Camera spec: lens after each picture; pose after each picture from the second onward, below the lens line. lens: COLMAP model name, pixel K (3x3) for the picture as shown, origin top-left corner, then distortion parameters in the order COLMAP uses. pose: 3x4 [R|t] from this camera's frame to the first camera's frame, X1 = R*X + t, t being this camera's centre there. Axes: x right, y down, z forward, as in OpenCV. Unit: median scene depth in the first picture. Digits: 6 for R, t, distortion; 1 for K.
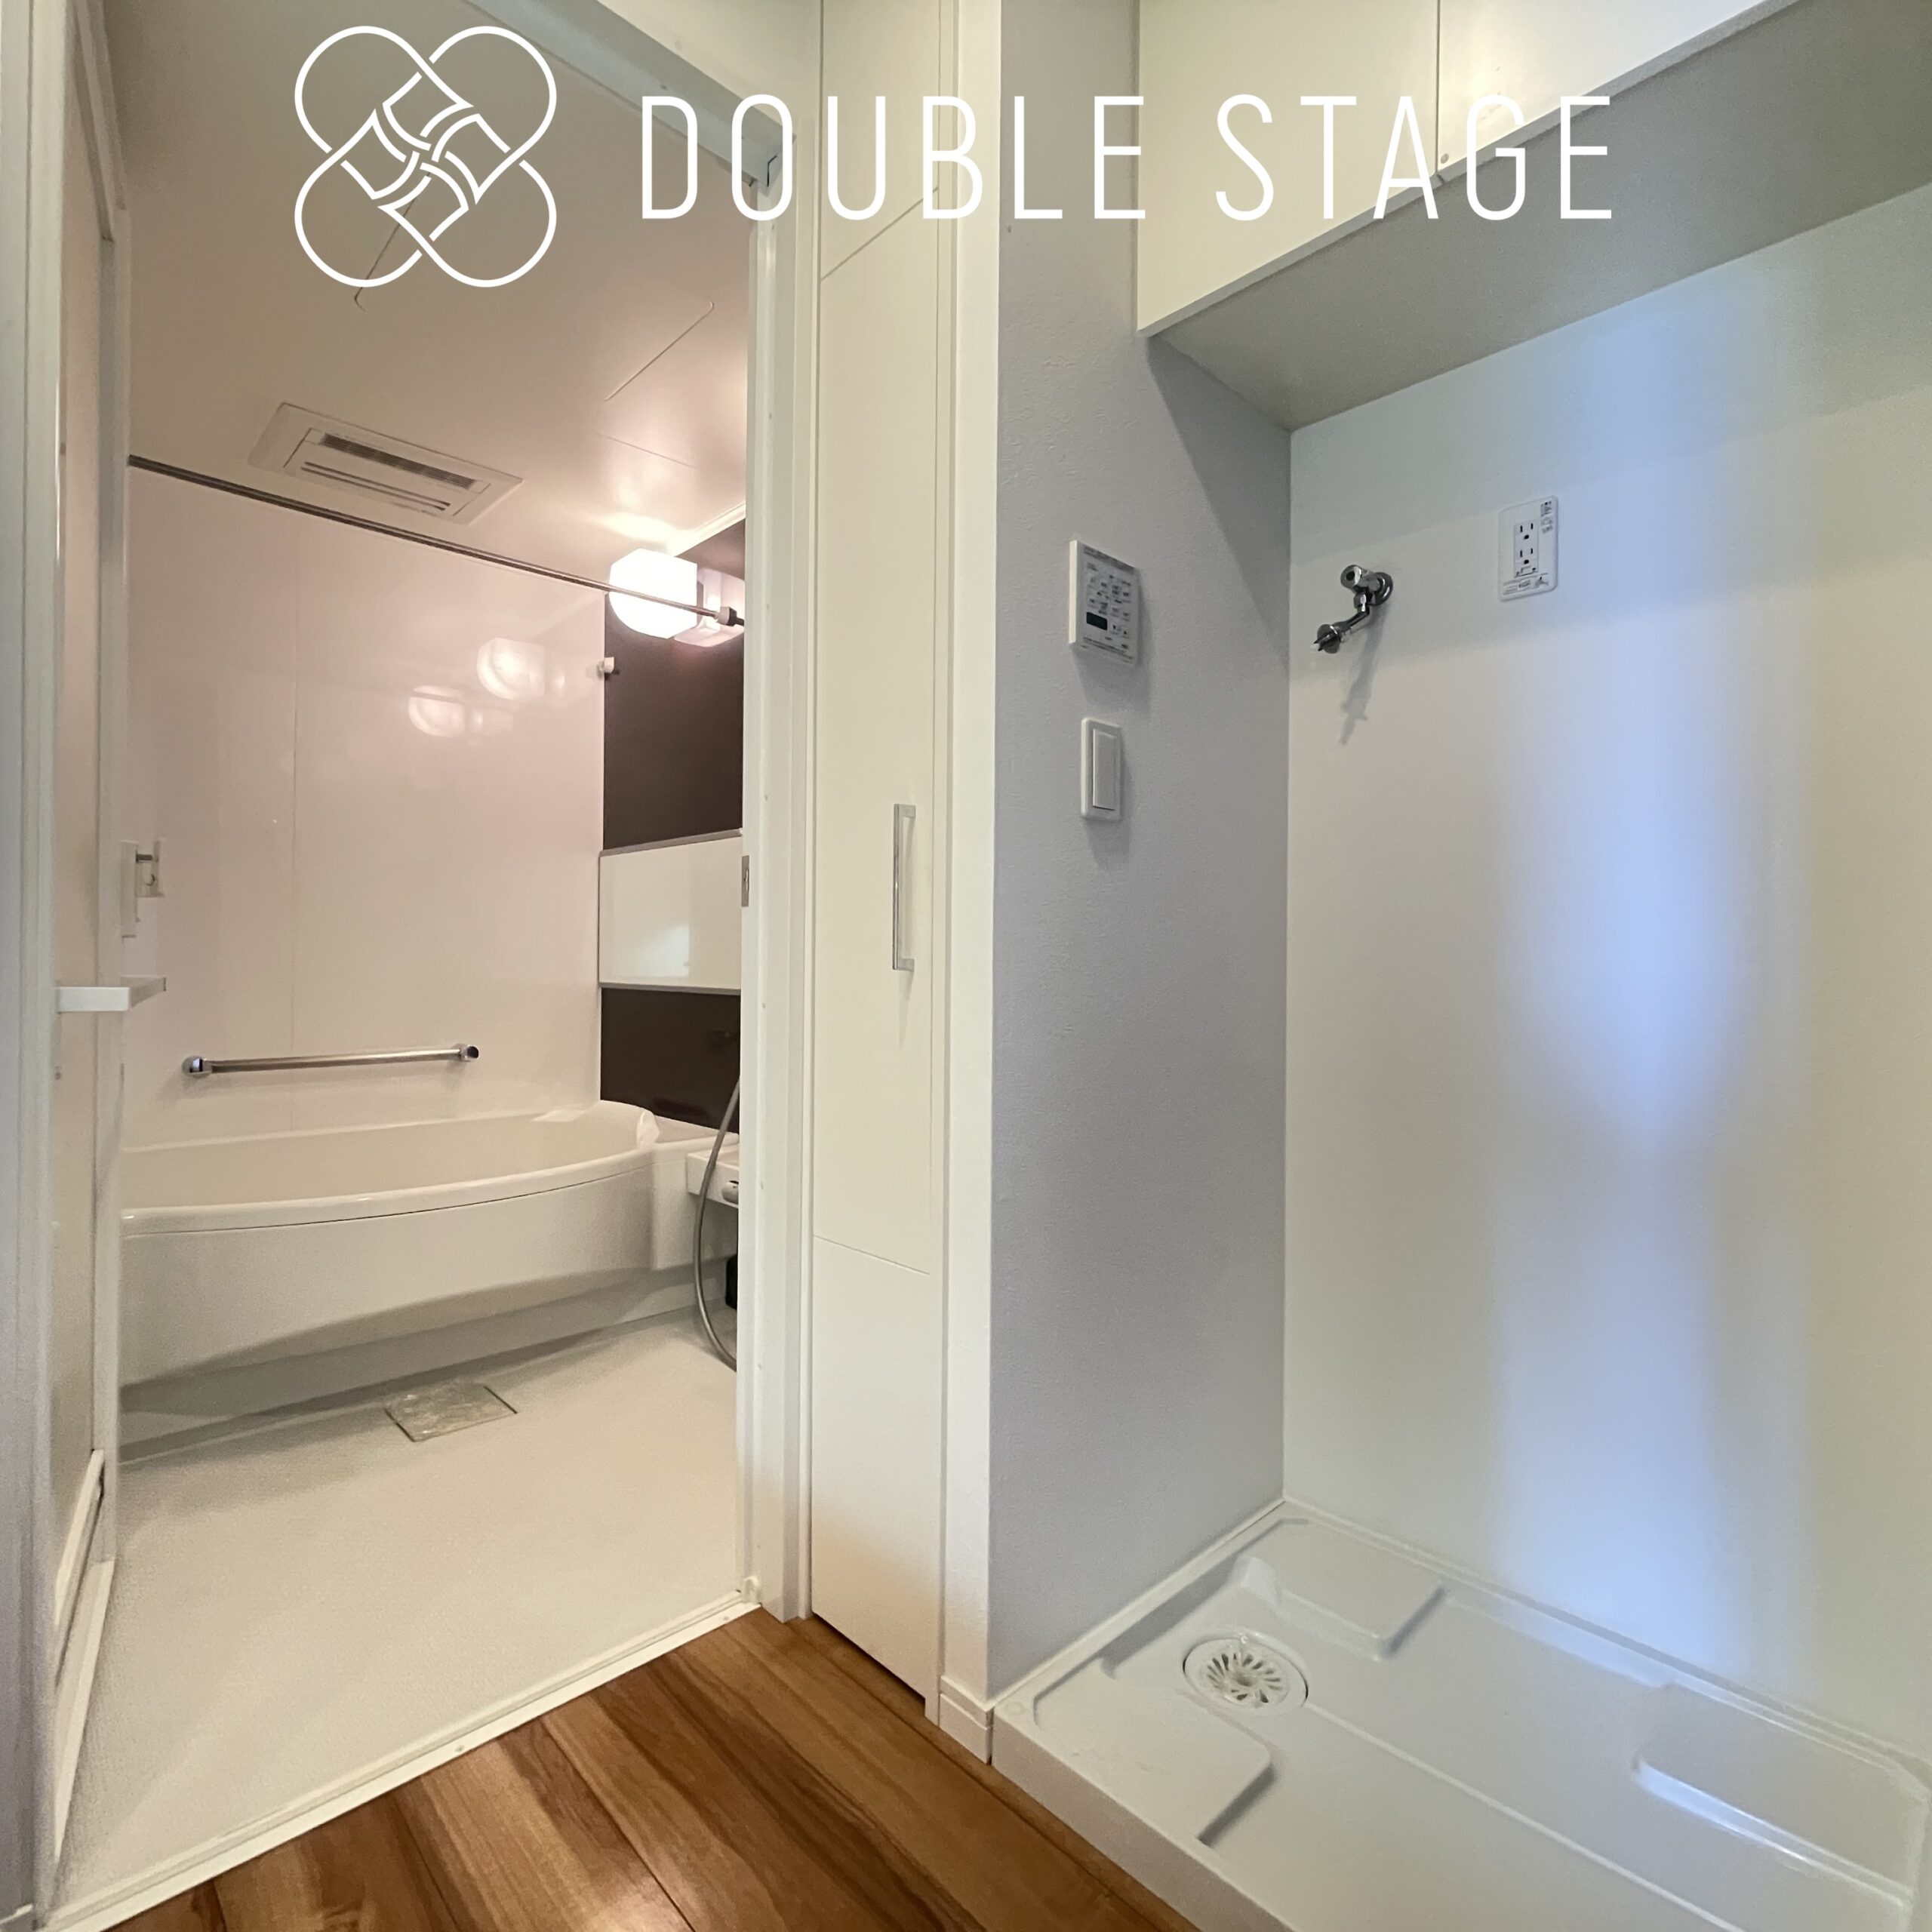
lens RADIAL K [[1038.7, 0, 973.1], [0, 1038.7, 968.3], [0, 0, 1]] dist [-0.001417, 0.000522]
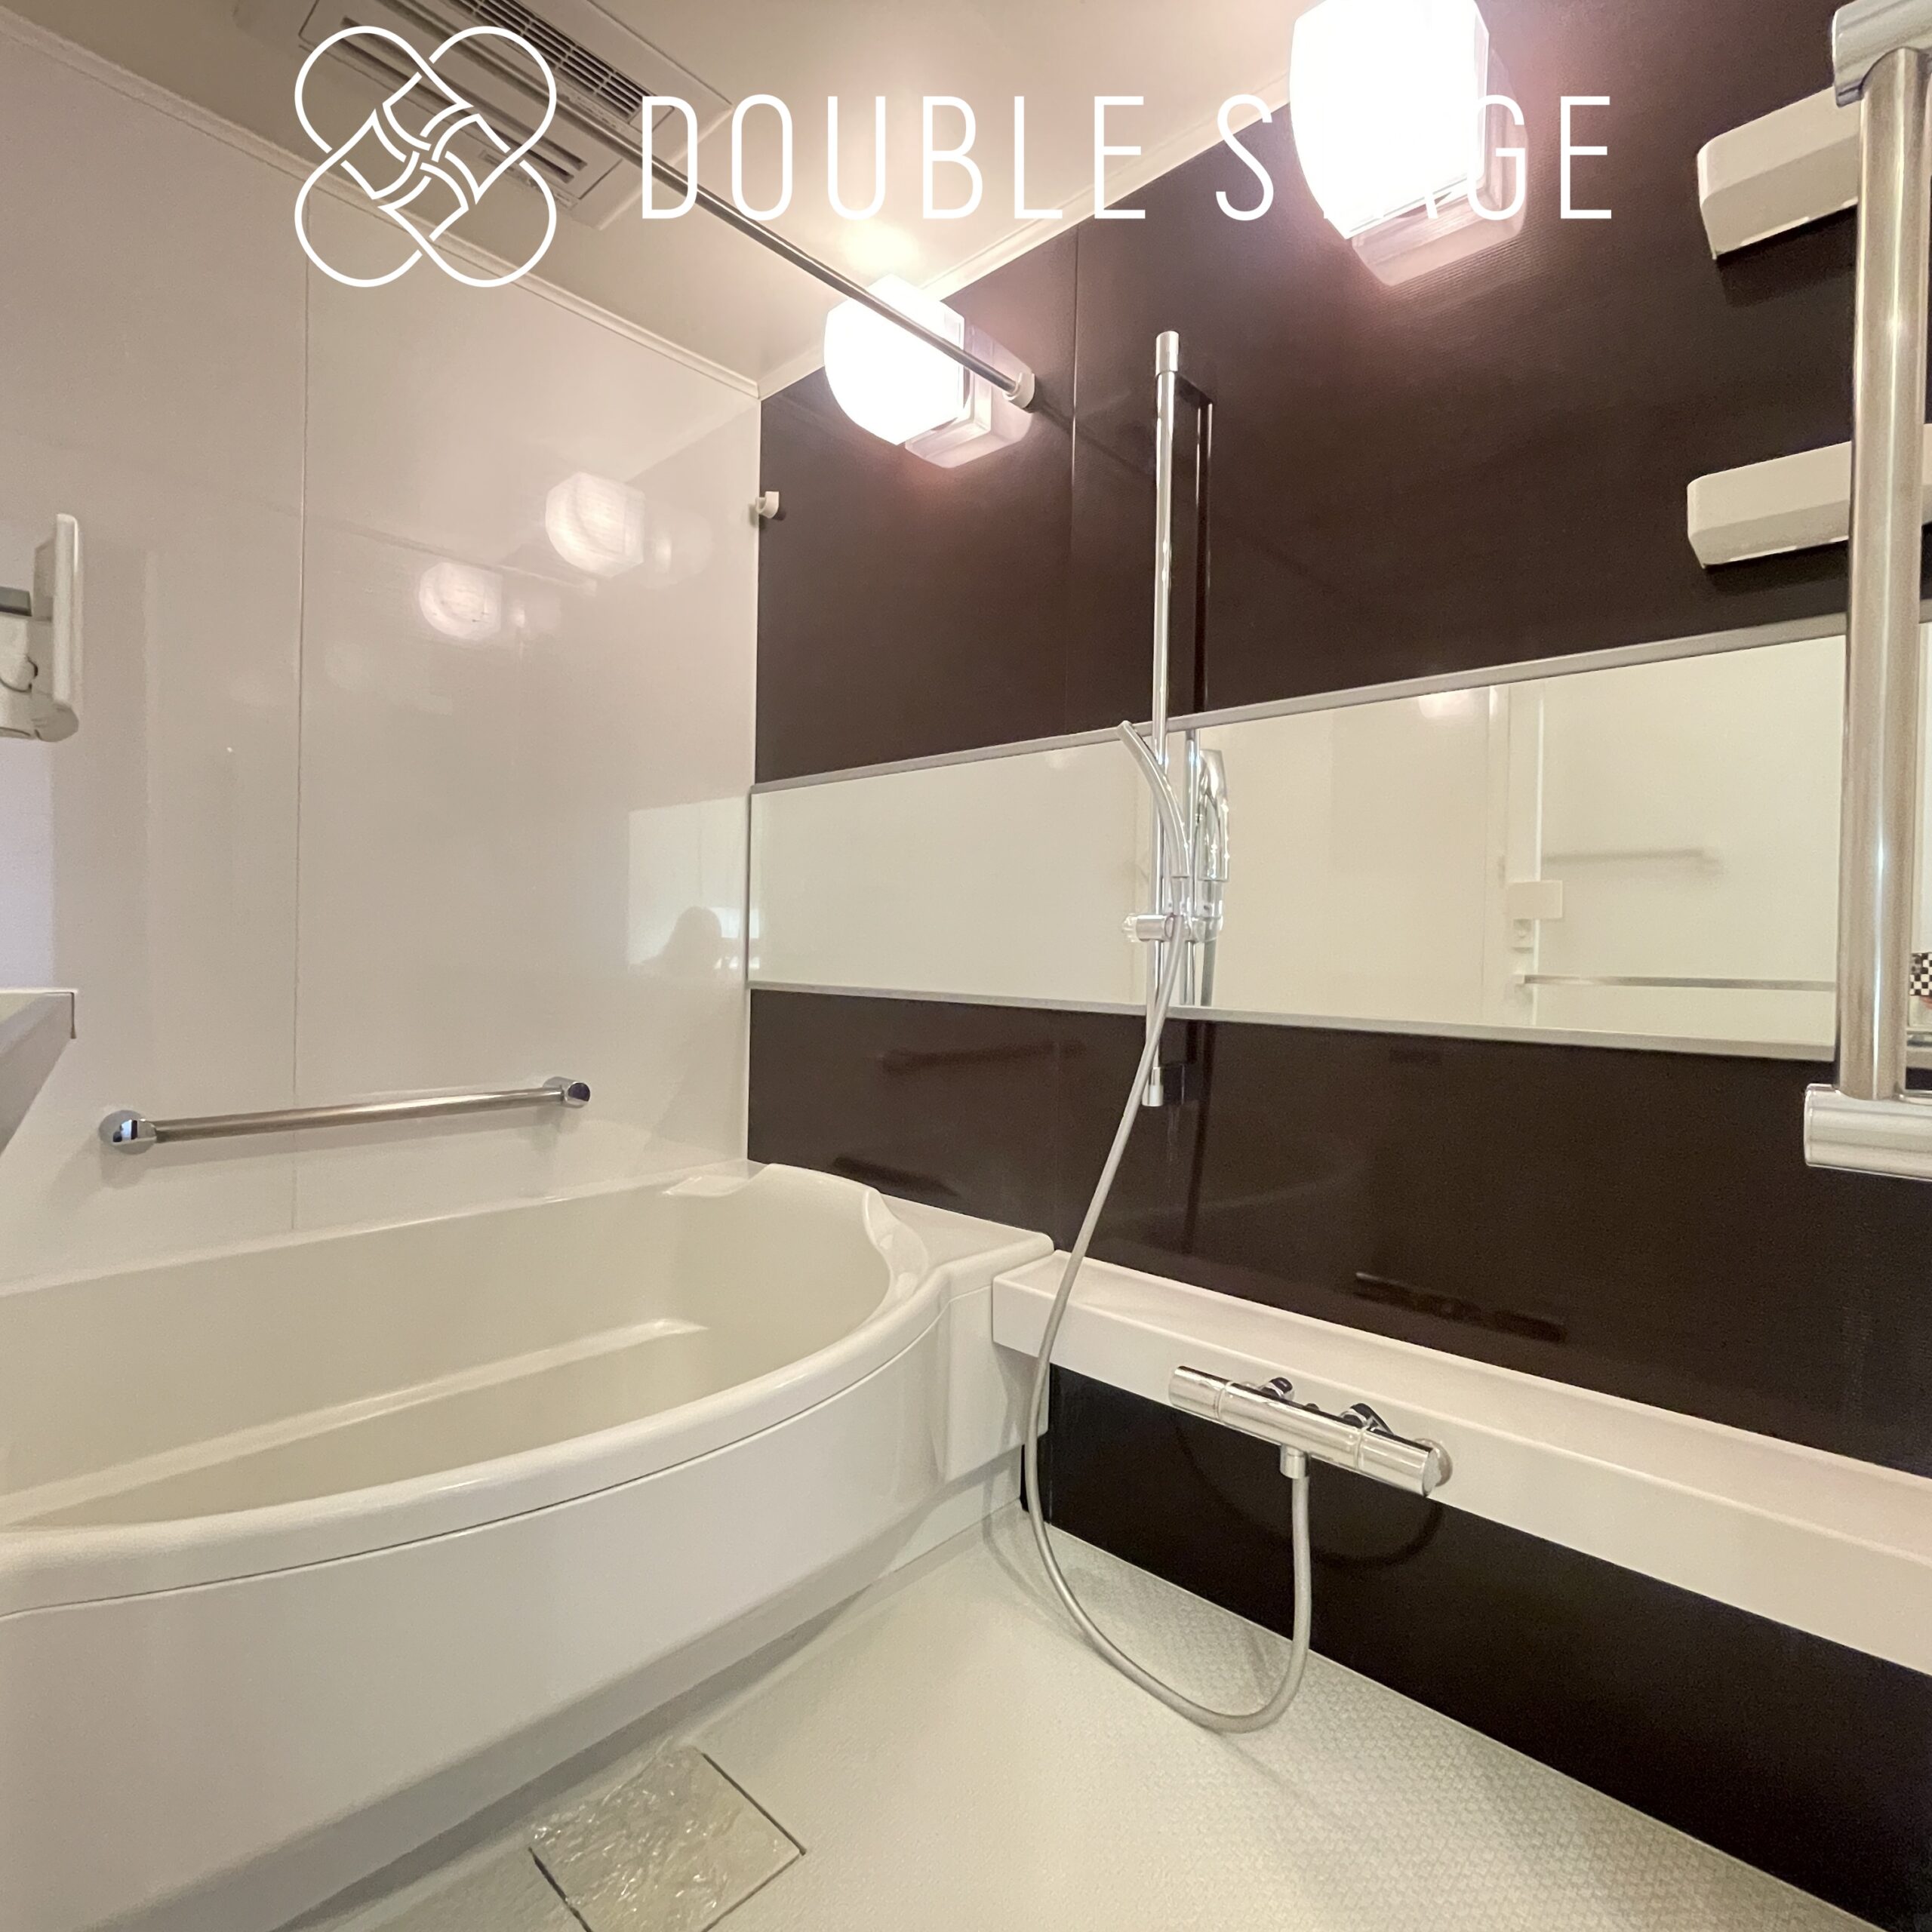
lens RADIAL K [[1038.7, 0, 974.0], [0, 1038.7, 965.6], [0, 0, 1]] dist [-0.001417, 0.000522]
pose [[0.998361, 0.010112, 0.056337, -0.326665], [-0.010399, 0.999934, 0.004800, -0.001887], [-0.056284, -0.005378, 0.998400, 0.419051]]
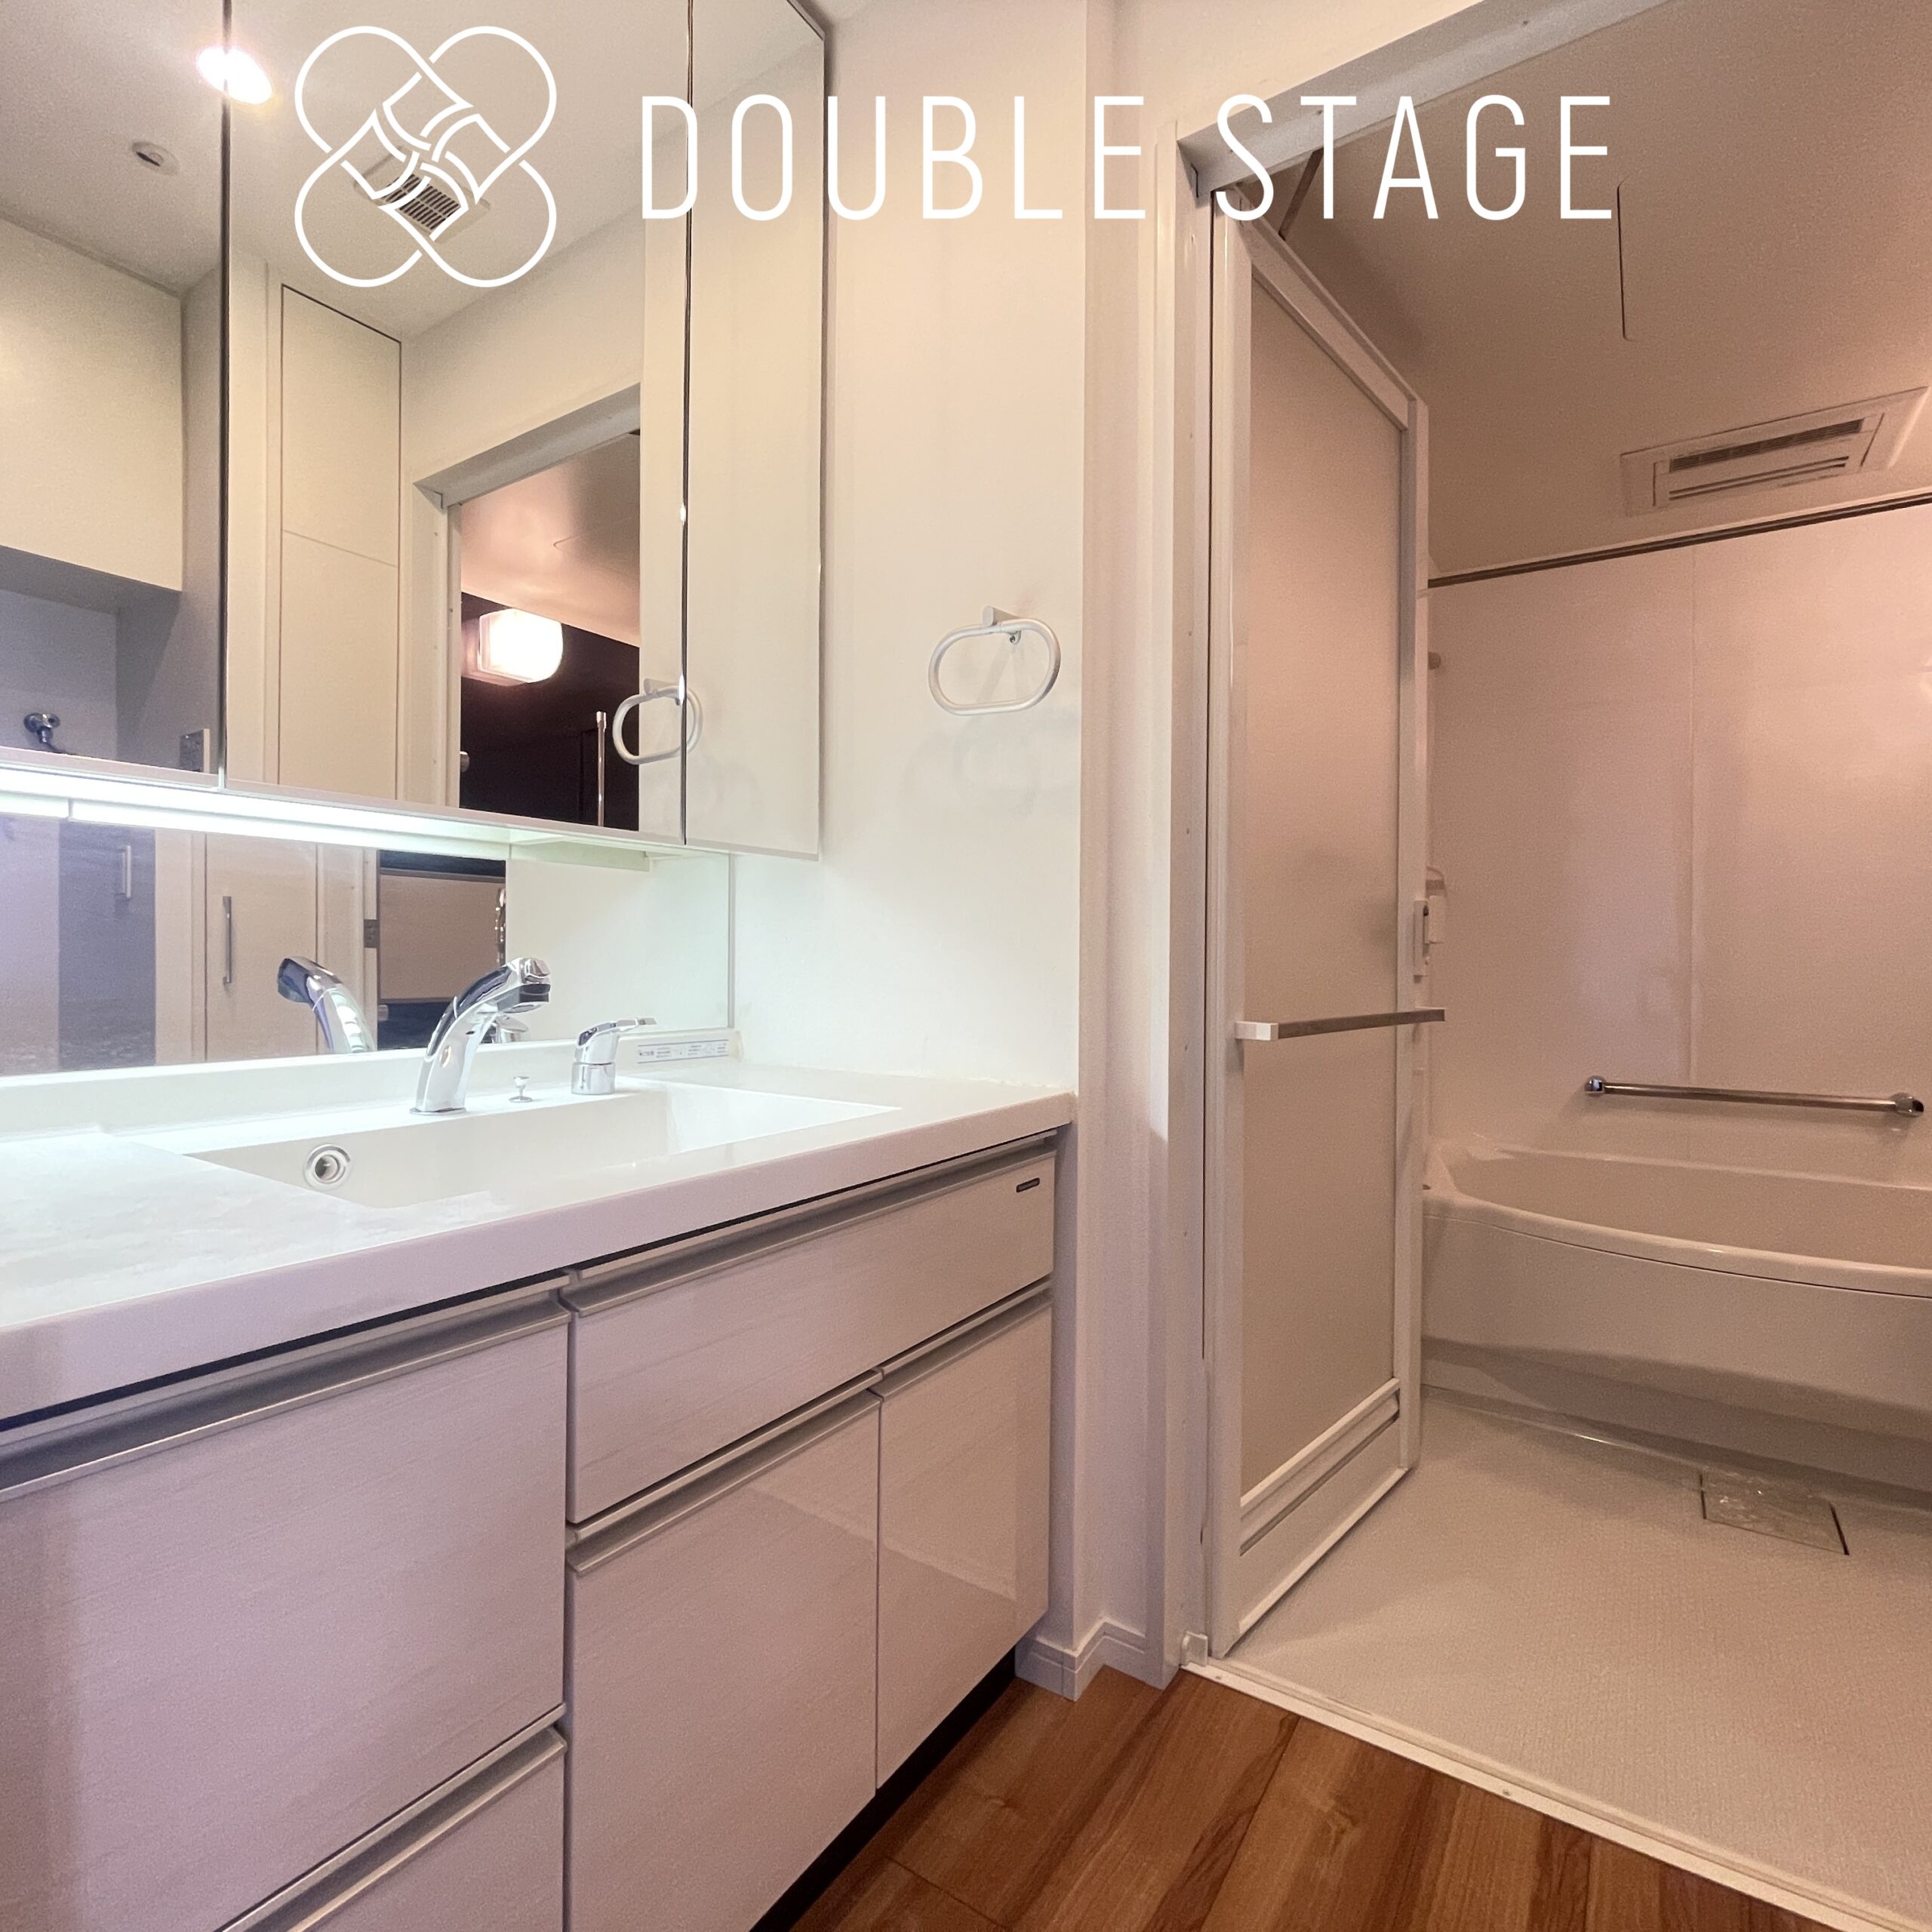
lens RADIAL K [[1038.7, 0, 965.8], [0, 1038.7, 970.4], [0, 0, 1]] dist [-0.001417, 0.000522]
pose [[0.211286, 0.003296, -0.977419, 0.175902], [-0.012690, 0.999919, 0.000629, -0.018867], [0.977342, 0.012271, 0.211310, 0.122530]]
